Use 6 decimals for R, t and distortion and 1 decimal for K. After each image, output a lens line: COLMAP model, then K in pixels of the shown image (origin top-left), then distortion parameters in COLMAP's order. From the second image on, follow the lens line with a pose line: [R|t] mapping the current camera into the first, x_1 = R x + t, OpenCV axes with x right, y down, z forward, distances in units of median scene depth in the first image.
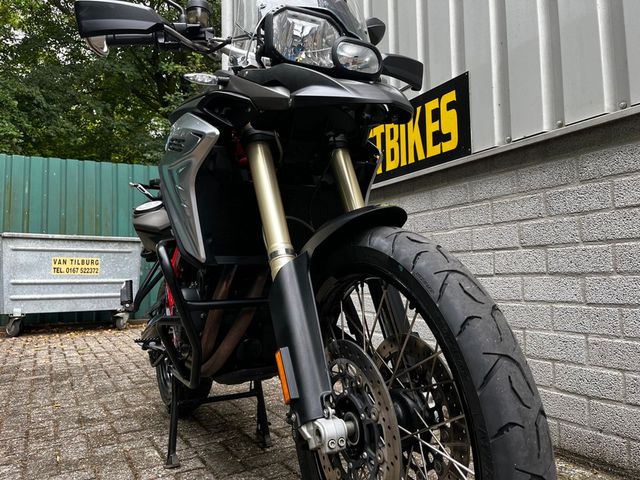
lens RADIAL K [[486.2, 0, 328.3], [0, 486.2, 240.2], [0, 0, 1]] dist [0.073697, -0.103535]
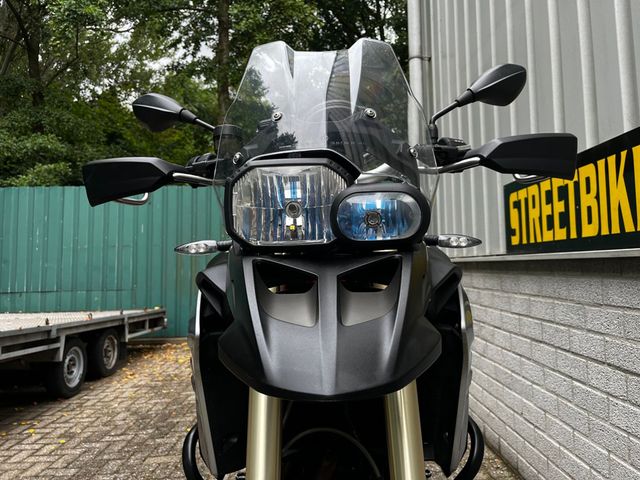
lens RADIAL K [[488.3, 0, 320.0], [0, 488.3, 240.0], [0, 0, 1]] dist [0.087695, -0.133791]
pose [[0.870700, -0.029756, -0.490914, 0.162540], [0.044012, 0.998877, 0.017516, -0.193652], [0.489842, -0.036857, 0.871032, 0.230689]]
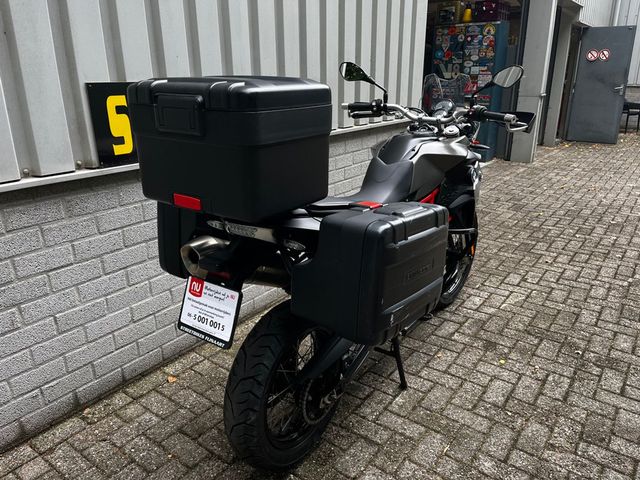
lens RADIAL K [[486.5, 0, 323.2], [0, 486.5, 242.0], [0, 0, 1]] dist [0.061500, -0.078840]
pose [[-0.408448, -0.277433, 0.869599, -1.107969], [-0.049992, 0.958060, 0.282174, -0.278284], [-0.911412, 0.071781, -0.405187, 1.447359]]
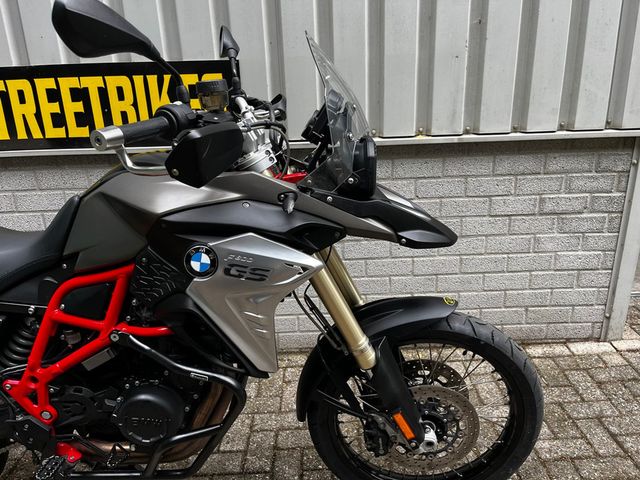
lens RADIAL K [[487.5, 0, 327.7], [0, 487.5, 242.1], [0, 0, 1]] dist [0.068512, -0.100083]
pose [[0.478337, -0.276454, 0.833527, -0.558952], [-0.043515, 0.940529, 0.336915, -0.320025], [-0.877098, -0.197430, 0.437860, 0.288485]]
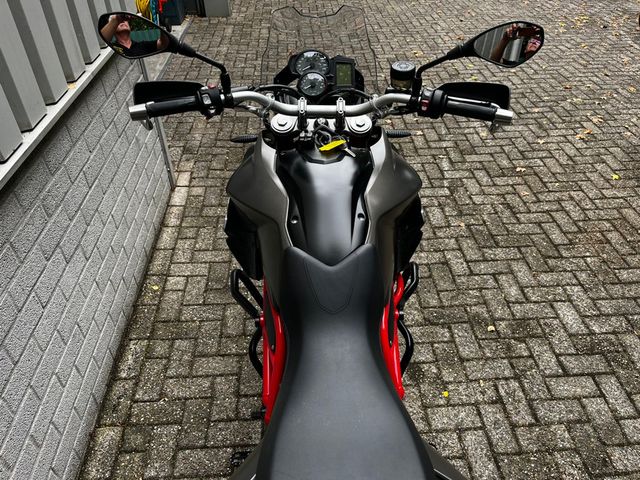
lens RADIAL K [[494.3, 0, 326.7], [0, 494.3, 238.6], [0, 0, 1]] dist [0.060468, -0.078863]
pose [[-0.898701, -0.242129, 0.365662, -0.358783], [0.002337, 0.831122, 0.556086, -0.466995], [-0.438555, 0.500610, -0.746364, 1.232987]]
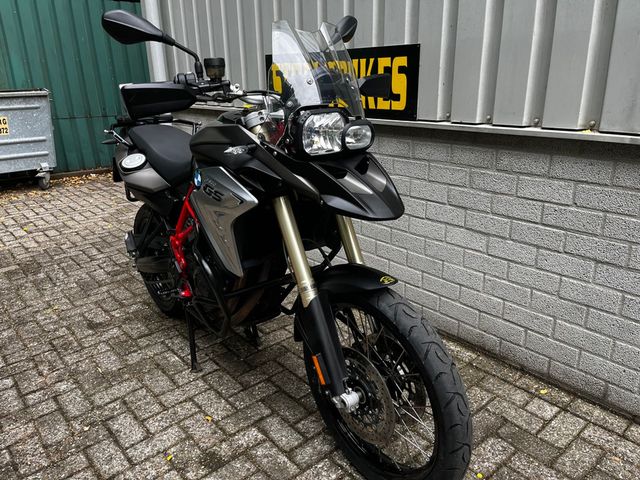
lens RADIAL K [[486.5, 0, 323.2], [0, 486.5, 242.0], [0, 0, 1]] dist [0.061500, -0.078840]
pose [[0.982501, -0.055352, 0.177840, -0.151901], [-0.017505, 0.923152, 0.384037, -0.332108], [-0.185430, -0.380430, 0.906029, -0.148561]]
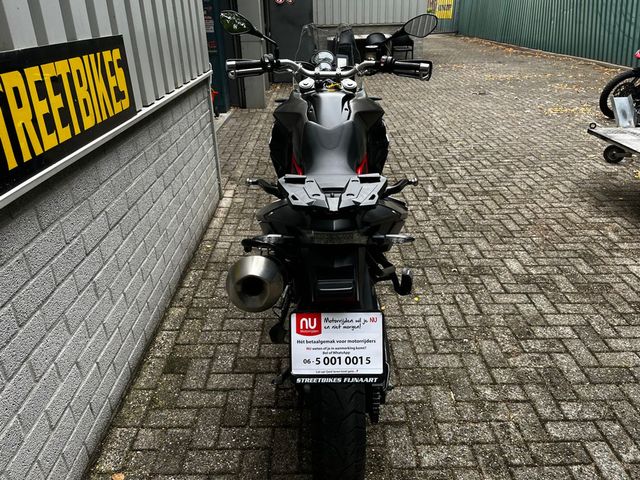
lens RADIAL K [[486.5, 0, 323.2], [0, 486.5, 242.0], [0, 0, 1]] dist [0.061500, -0.078840]
pose [[-0.875901, -0.171326, 0.451050, -0.641527], [0.004398, 0.931960, 0.362534, -0.291521], [-0.482472, 0.319528, -0.815551, 1.719298]]
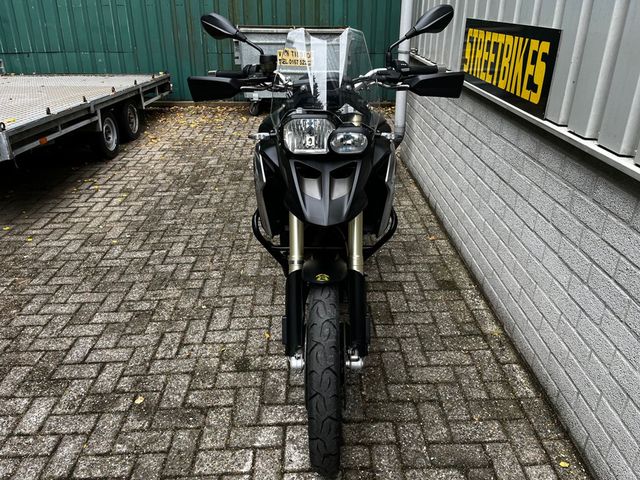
lens RADIAL K [[490.3, 0, 325.6], [0, 490.3, 241.6], [0, 0, 1]] dist [0.057986, -0.078733]
pose [[0.882781, 0.228193, -0.410641, 0.347538], [0.011964, 0.862901, 0.505231, -0.451974], [0.469633, -0.450921, 0.759022, -0.117501]]
